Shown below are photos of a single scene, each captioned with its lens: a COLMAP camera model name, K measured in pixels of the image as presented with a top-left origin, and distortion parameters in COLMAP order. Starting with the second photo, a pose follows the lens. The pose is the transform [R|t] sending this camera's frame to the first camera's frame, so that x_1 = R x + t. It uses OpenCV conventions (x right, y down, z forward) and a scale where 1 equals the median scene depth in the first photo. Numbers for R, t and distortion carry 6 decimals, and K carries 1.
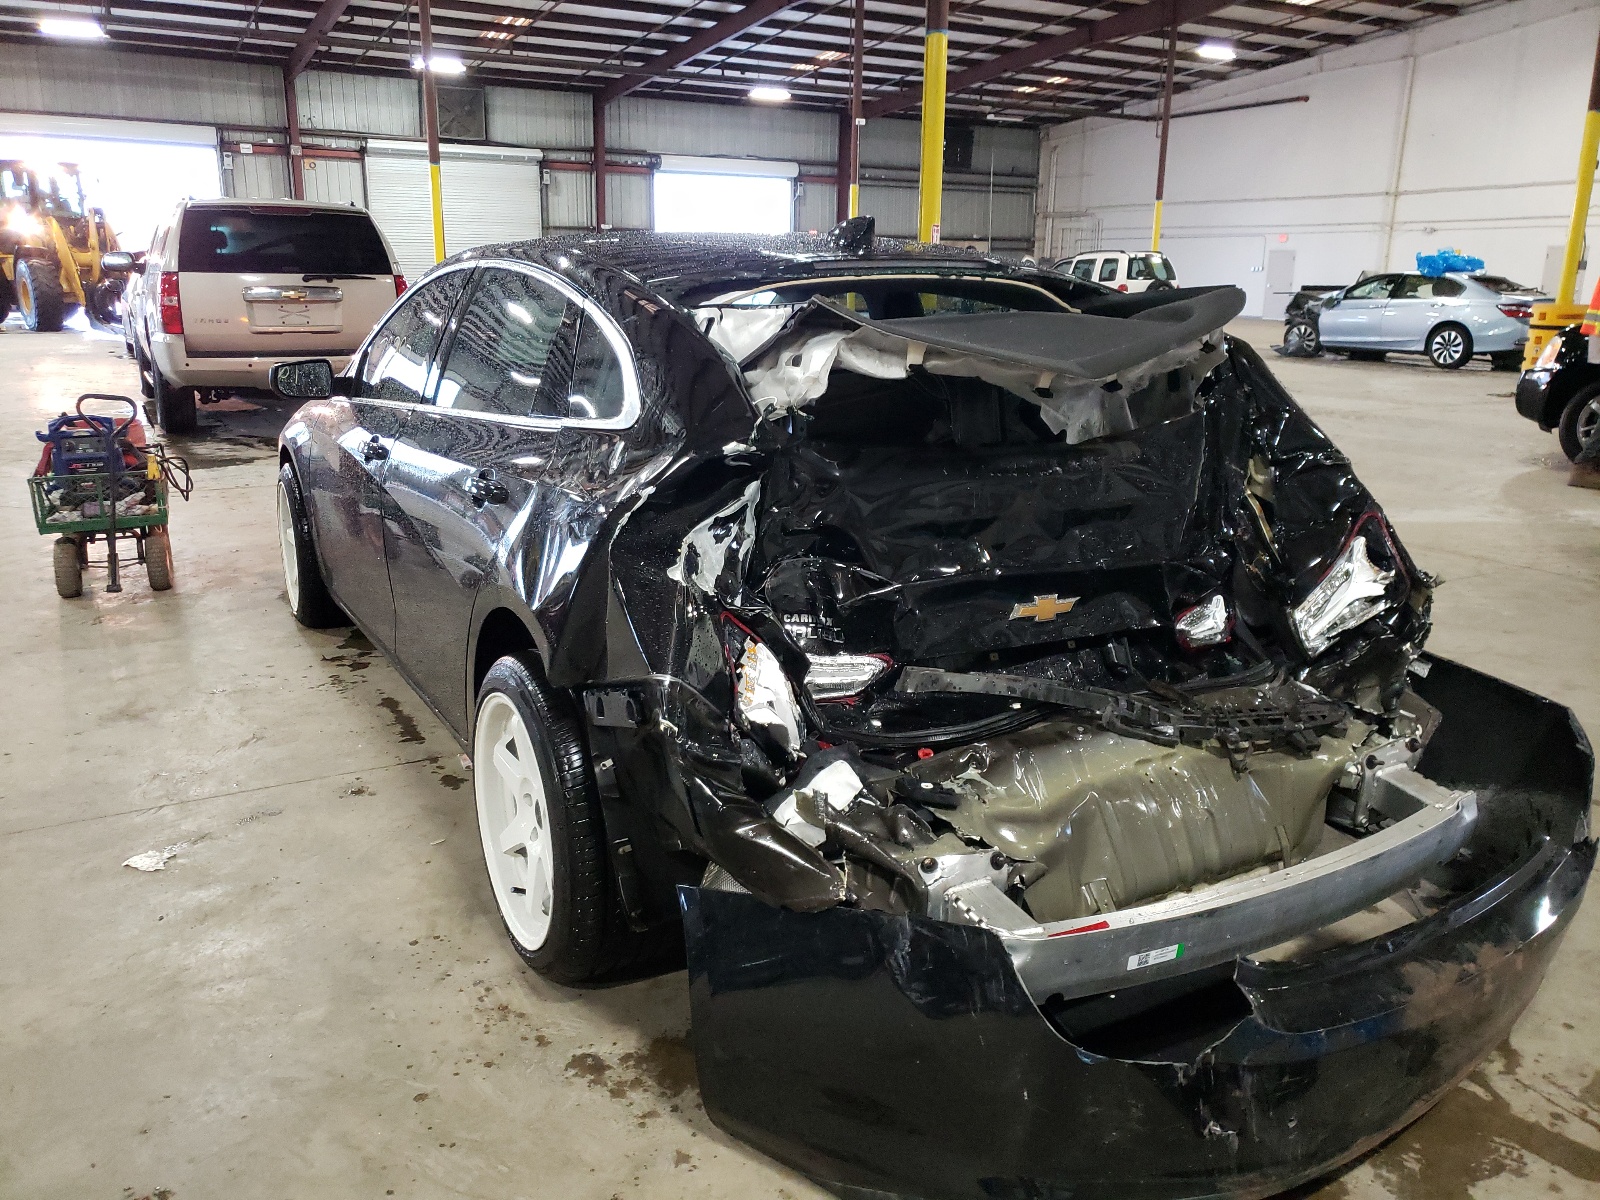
lens RADIAL K [[1247.2, 0, 800.4], [0, 1247.2, 635.3], [0, 0, 1]] dist [0.058092, -0.002795]
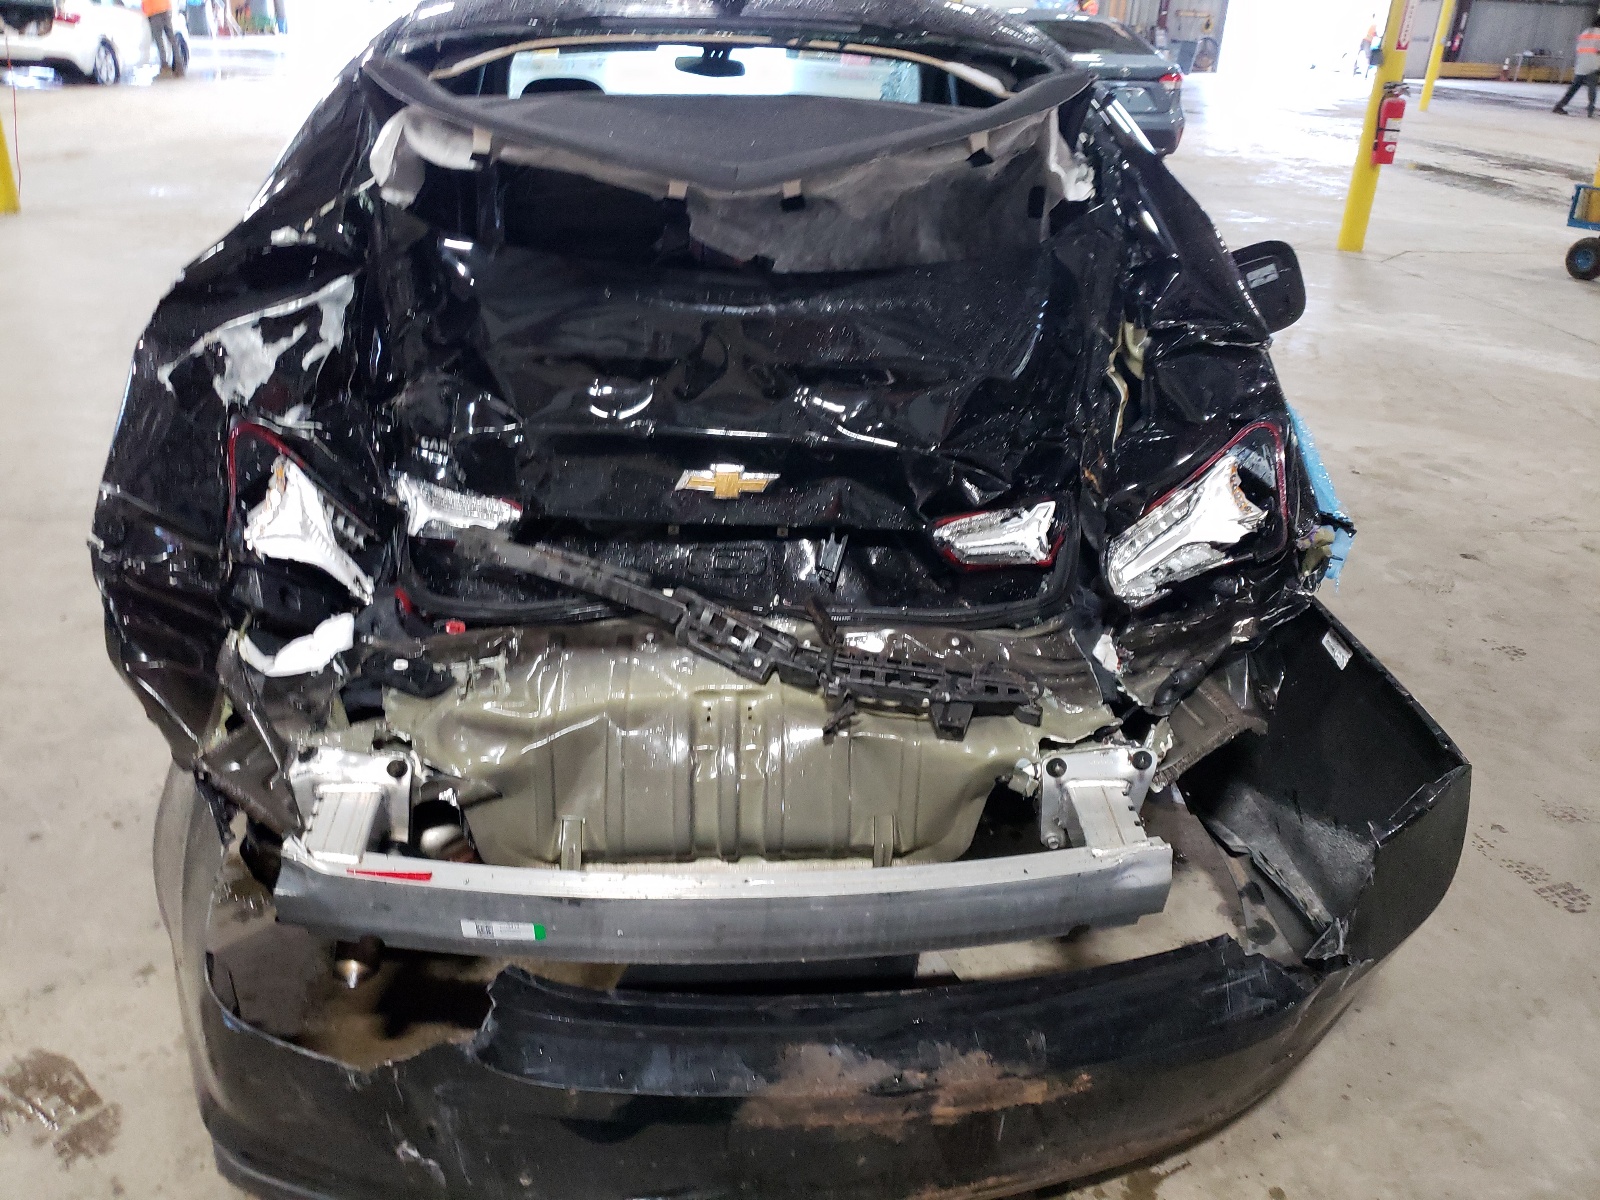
lens RADIAL K [[1238.4, 0, 800.0], [0, 1238.4, 600.0], [0, 0, 1]] dist [0.037710, -0.001601]
pose [[0.896731, 0.207373, -0.390987, 0.588246], [-0.147850, 0.973044, 0.176991, -0.099486], [0.417151, -0.100906, 0.903218, 0.306427]]
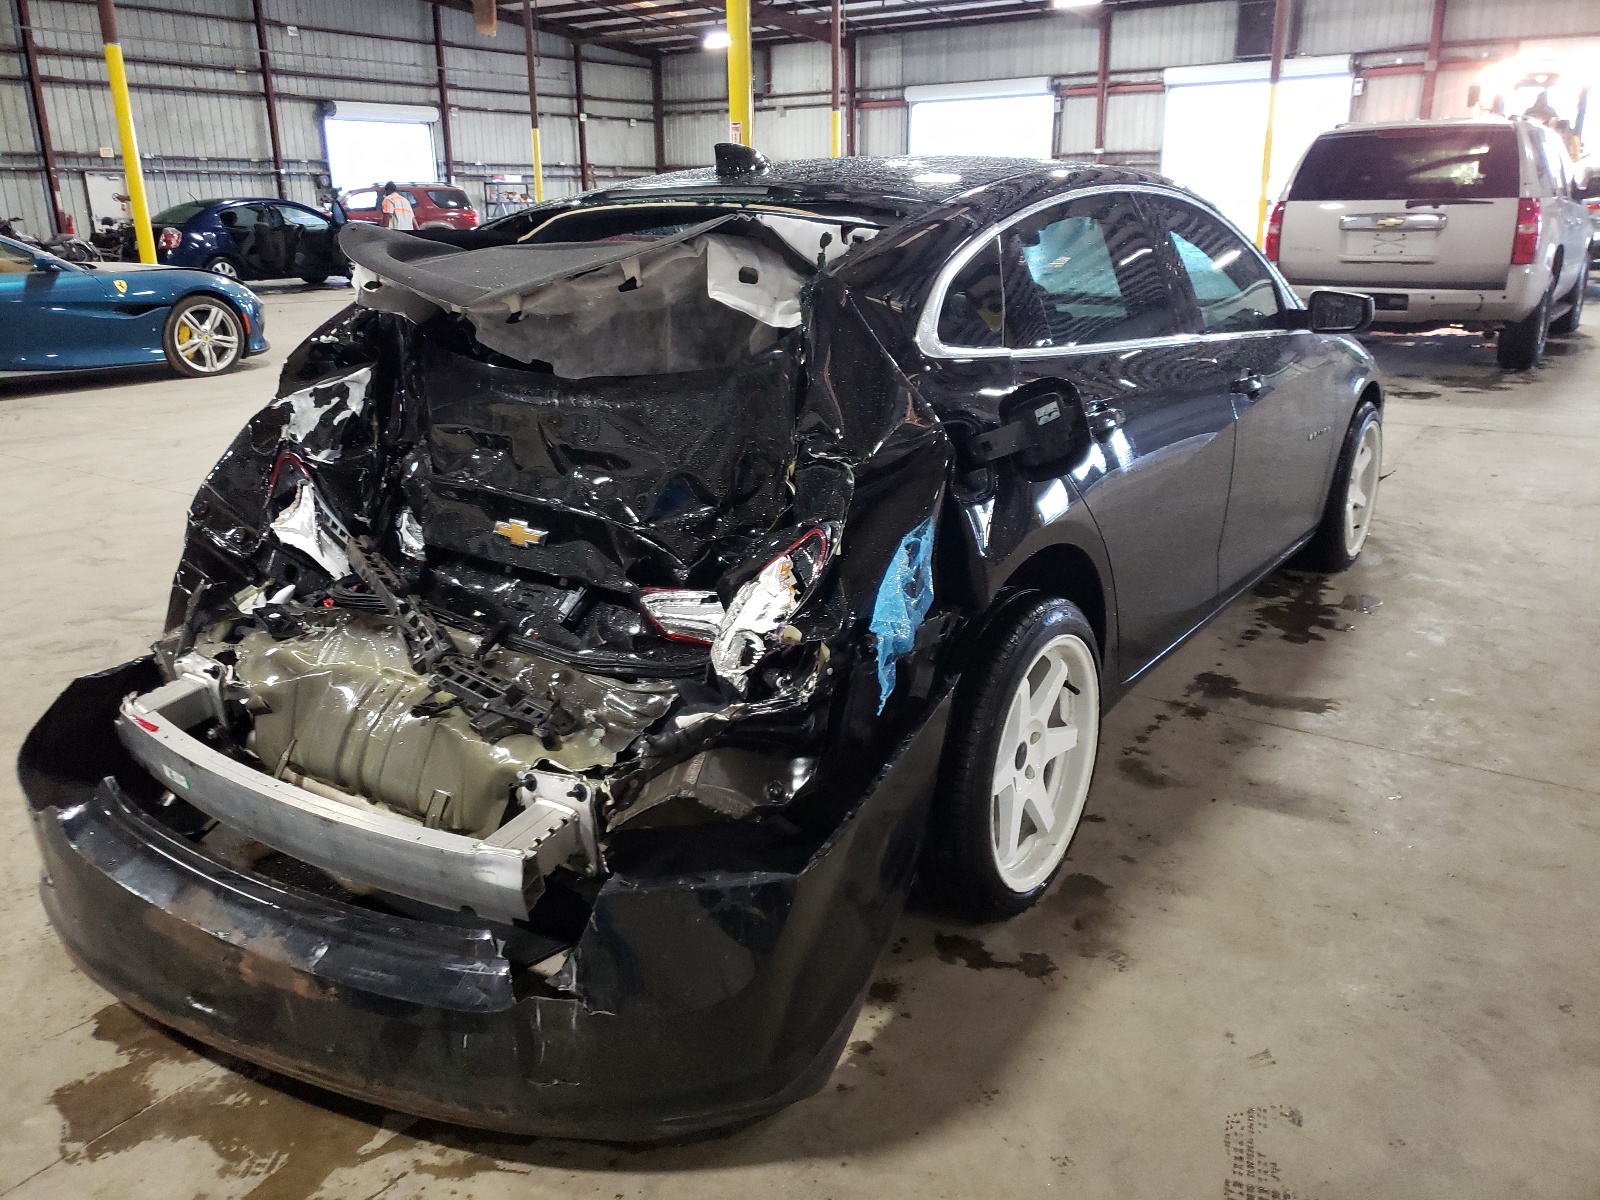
lens RADIAL K [[1266.9, 0, 760.3], [0, 1266.9, 595.7], [0, 0, 1]] dist [0.018514, 0.003492]
pose [[0.412188, 0.256056, -0.874378, 1.244663], [-0.236610, 0.956852, 0.168669, -0.201961], [0.879839, 0.137363, 0.454989, 0.741113]]
